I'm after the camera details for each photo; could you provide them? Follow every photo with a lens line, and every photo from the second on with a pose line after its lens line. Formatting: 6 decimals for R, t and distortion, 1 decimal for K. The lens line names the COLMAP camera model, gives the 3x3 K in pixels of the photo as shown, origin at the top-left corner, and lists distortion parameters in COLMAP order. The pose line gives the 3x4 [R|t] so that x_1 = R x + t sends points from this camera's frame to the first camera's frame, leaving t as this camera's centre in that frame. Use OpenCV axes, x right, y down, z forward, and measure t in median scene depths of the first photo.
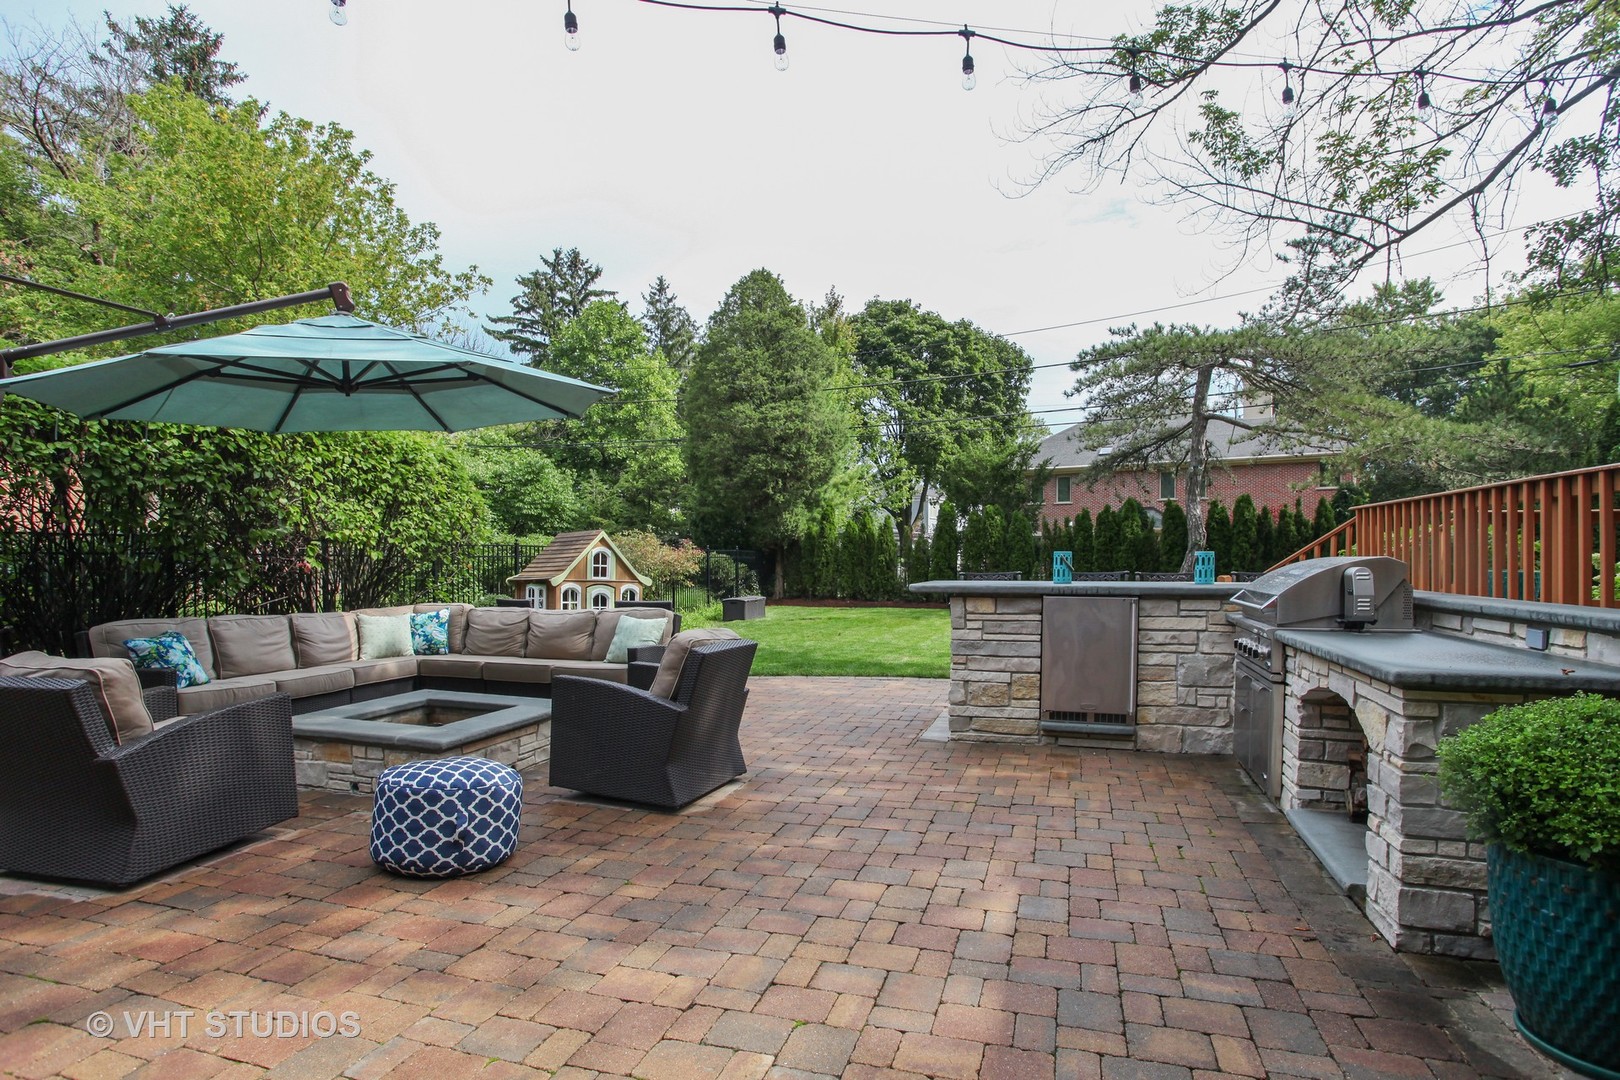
lens RADIAL K [[820.5, 0, 812.2], [0, 820.5, 553.0], [0, 0, 1]] dist [-0.040647, 0.001029]
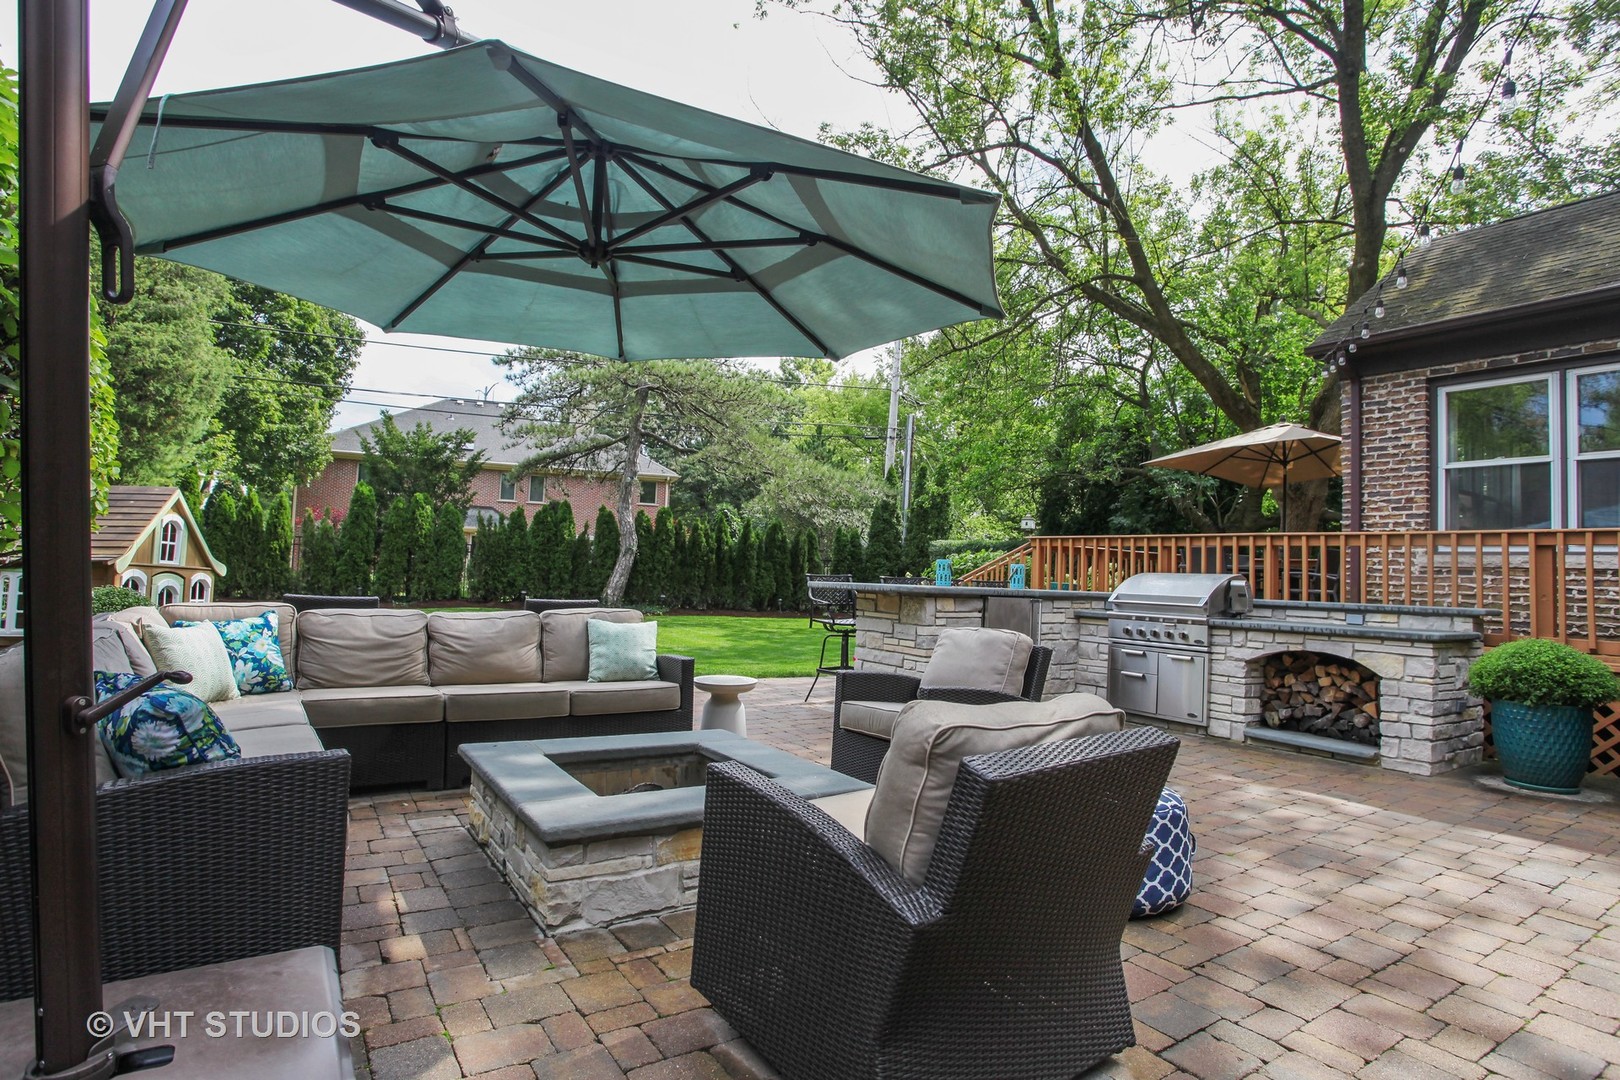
lens RADIAL K [[820.5, 0, 819.9], [0, 820.5, 534.4], [0, 0, 1]] dist [-0.040647, 0.001029]
pose [[0.637022, 0.063068, 0.768261, -0.206190], [-0.045651, 0.997985, -0.044073, 0.006419], [-0.769492, -0.006997, 0.638618, 0.104280]]
